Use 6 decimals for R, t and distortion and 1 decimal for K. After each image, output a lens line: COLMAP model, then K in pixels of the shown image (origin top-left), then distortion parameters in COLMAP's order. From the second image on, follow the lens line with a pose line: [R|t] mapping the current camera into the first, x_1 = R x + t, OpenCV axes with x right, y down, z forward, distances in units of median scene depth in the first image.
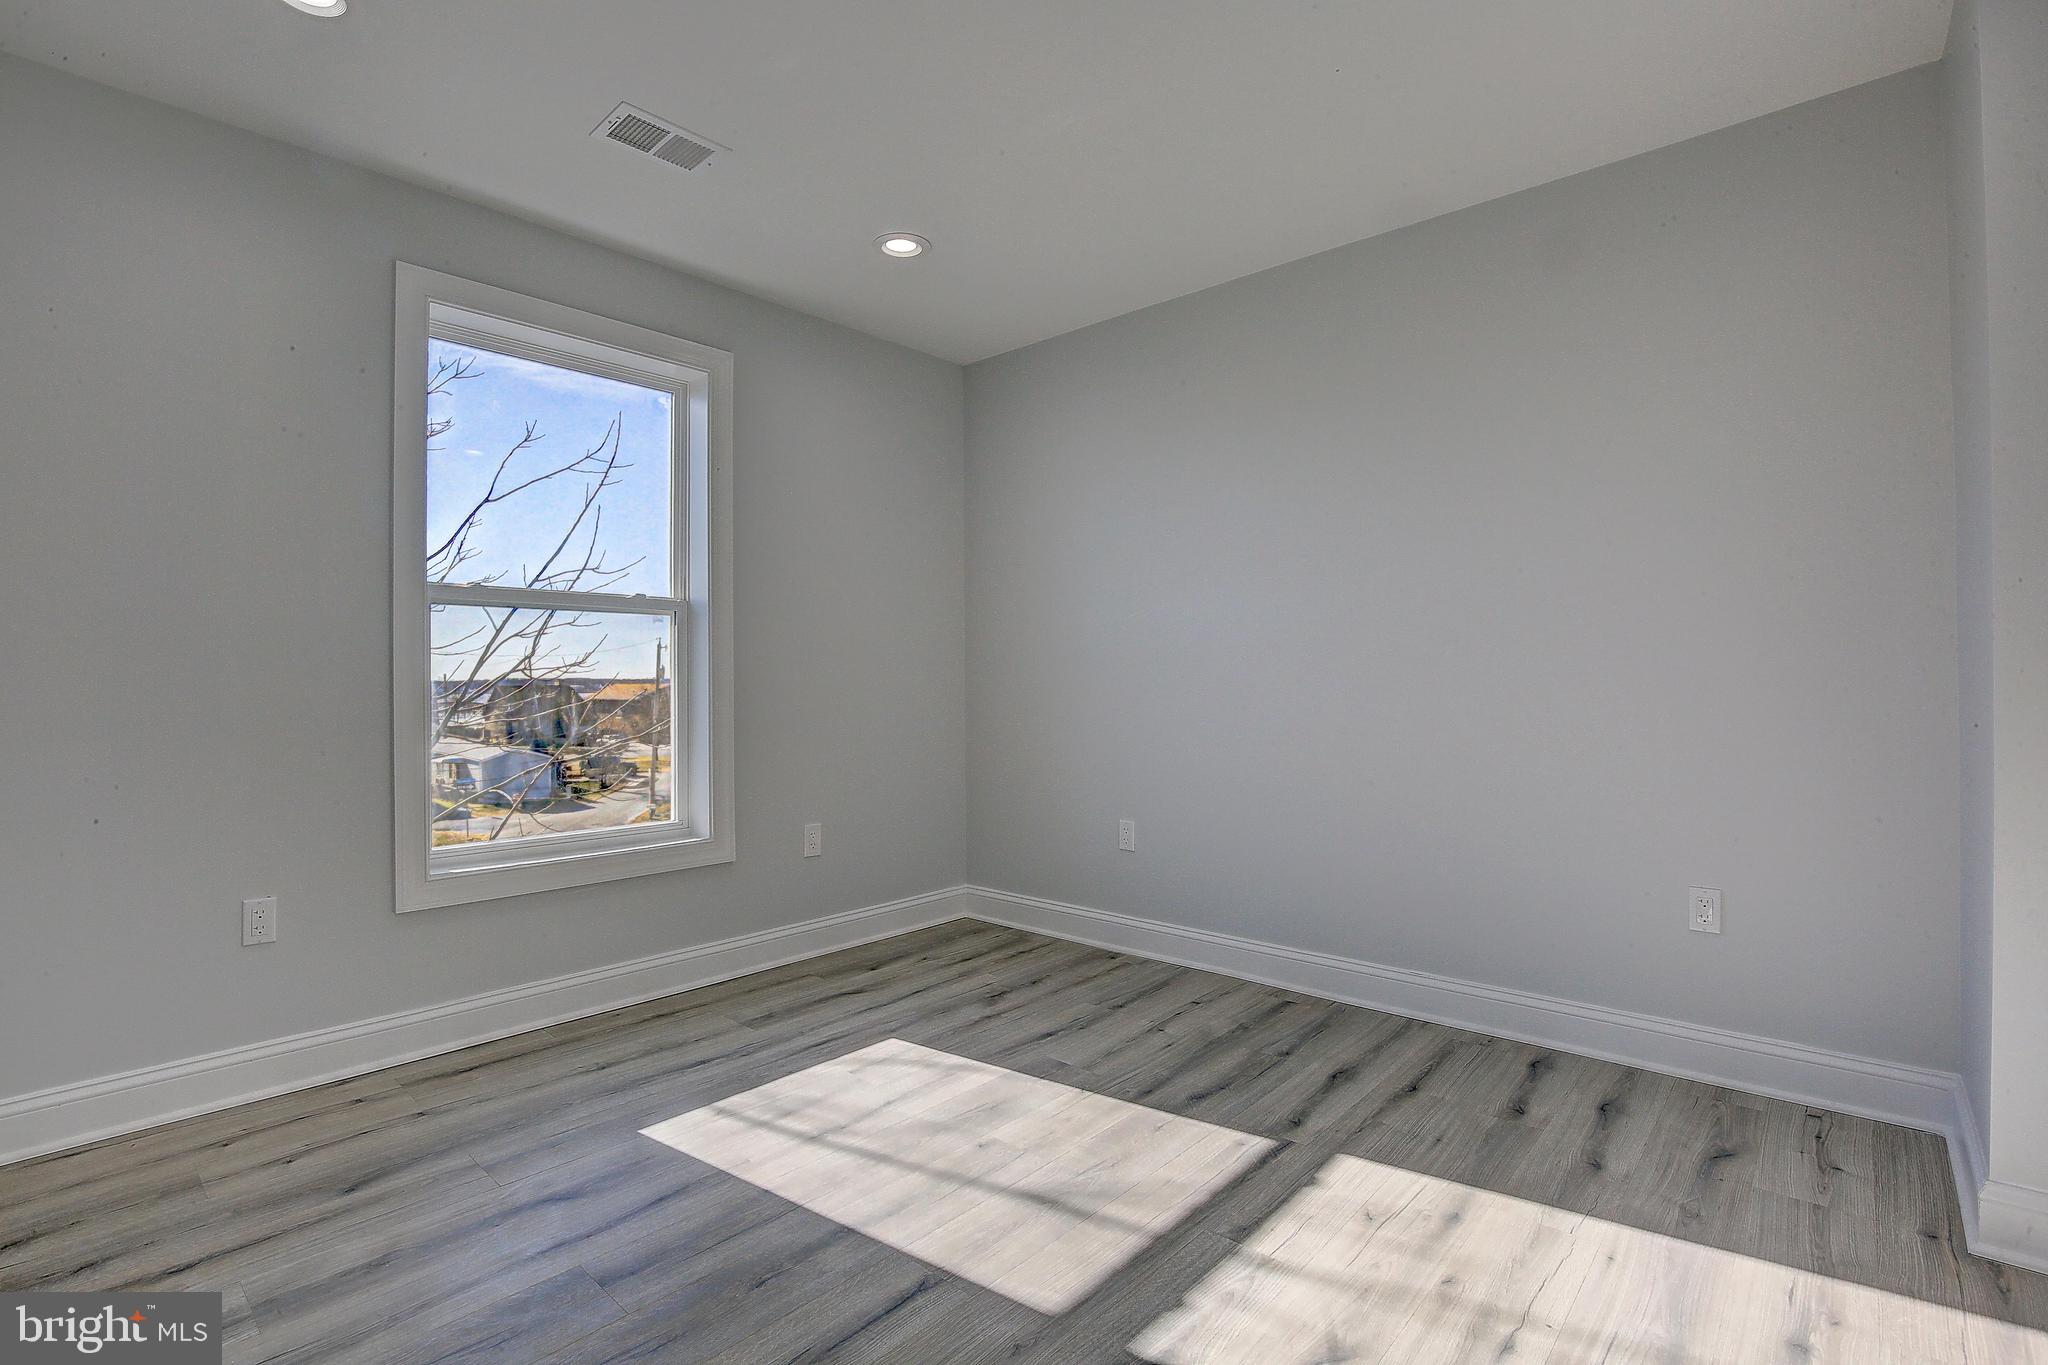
lens RADIAL K [[938.7, 0, 1009.8], [0, 938.7, 680.7], [0, 0, 1]] dist [-0.020695, -0.000018]
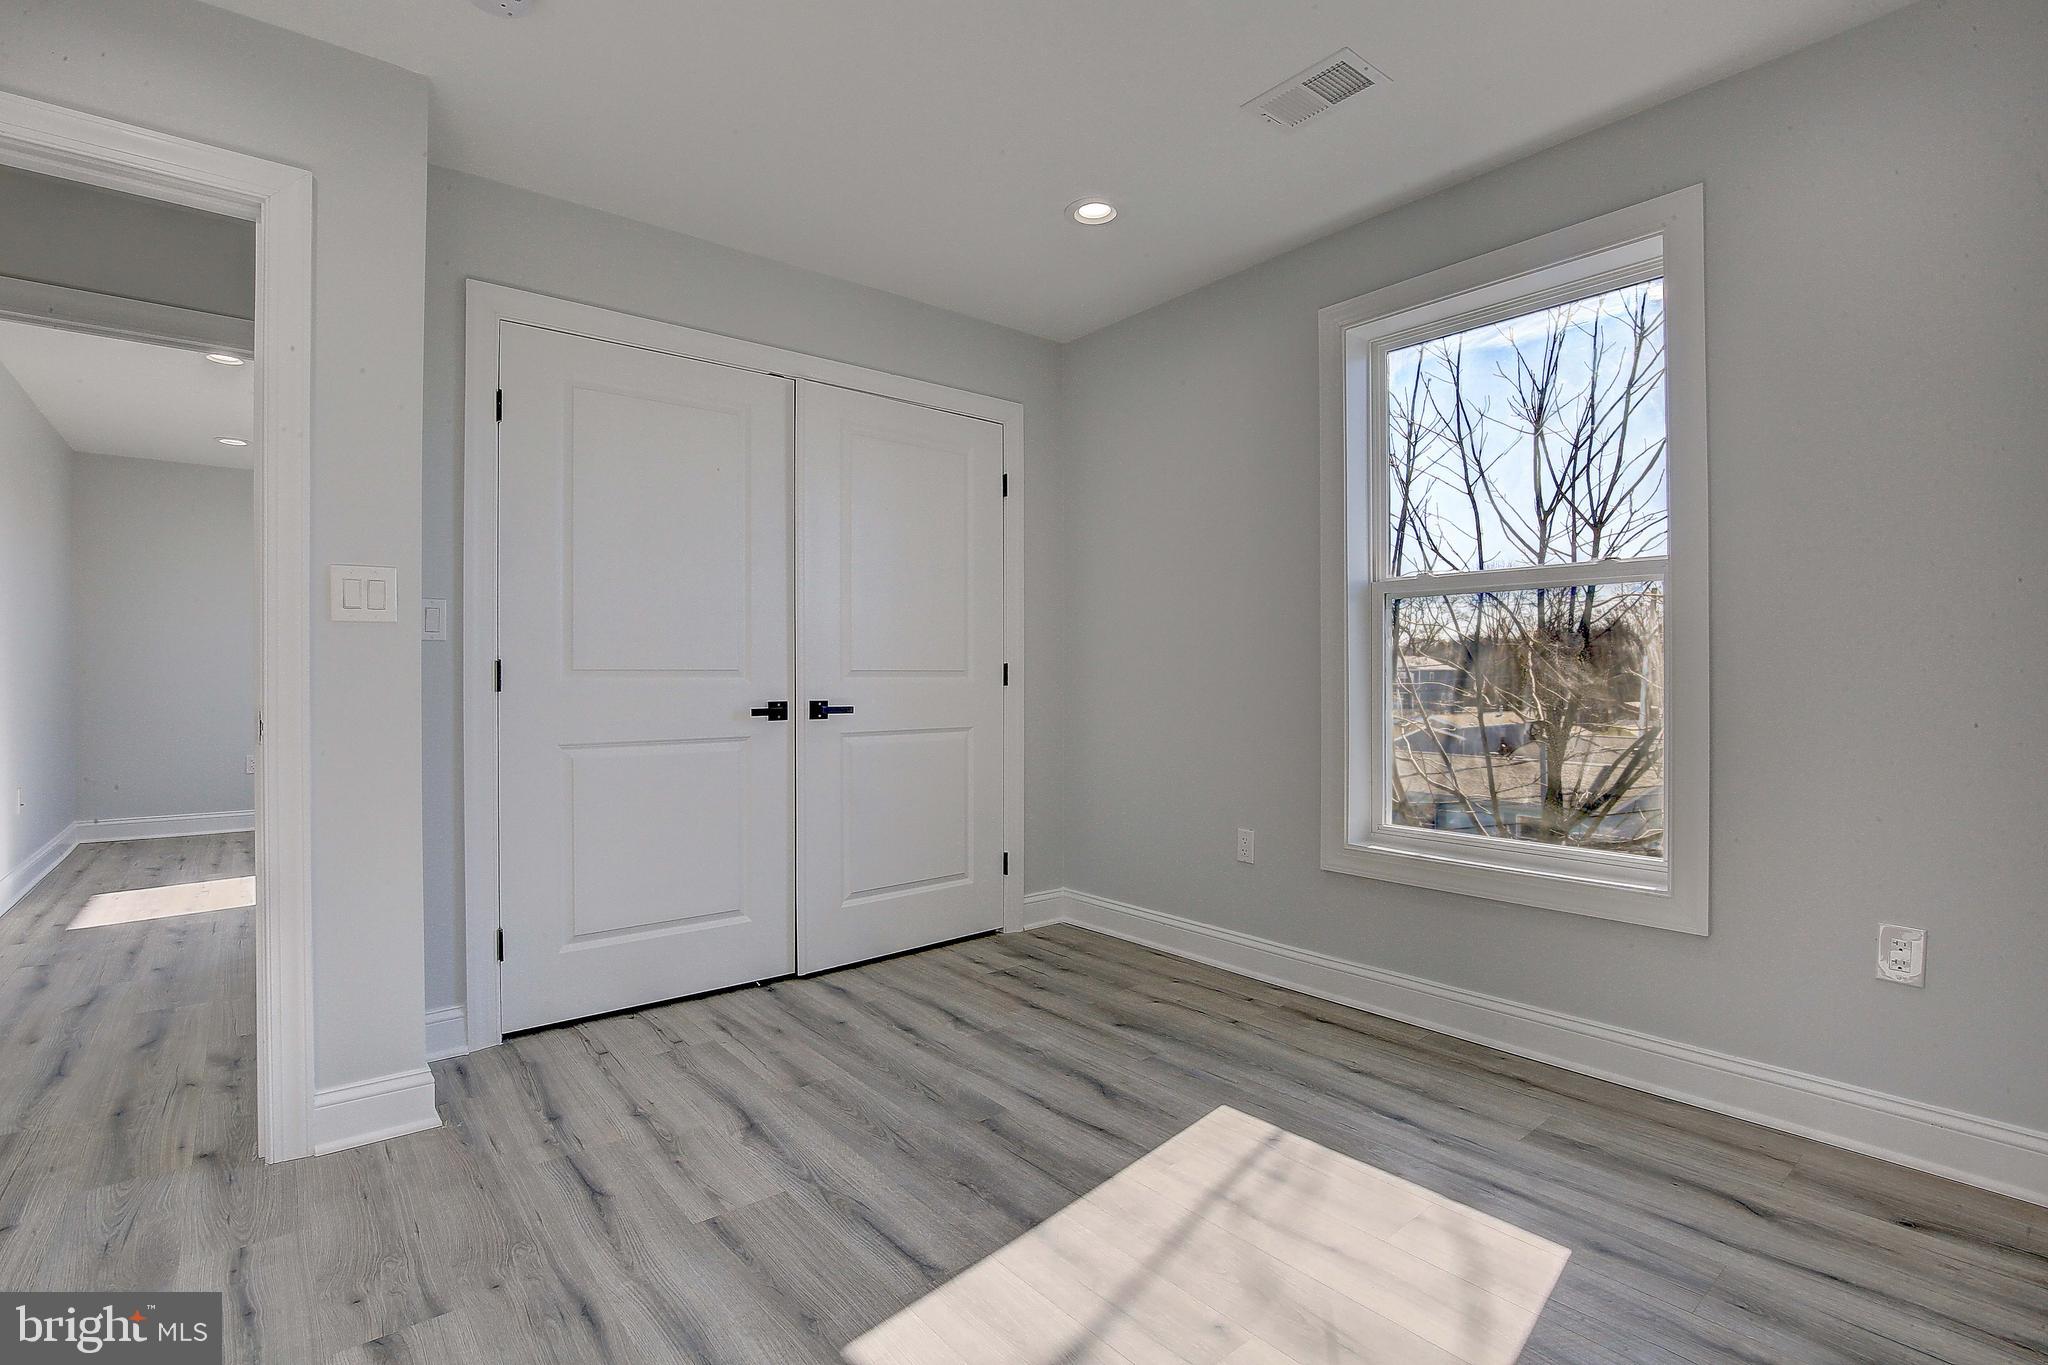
lens RADIAL K [[938.7, 0, 1008.9], [0, 938.7, 678.4], [0, 0, 1]] dist [-0.020695, -0.000018]
pose [[-0.135192, 0.006867, -0.990796, 0.616345], [0.003358, 0.999973, 0.006472, 0.001426], [0.990814, -0.002452, -0.135211, 0.845534]]
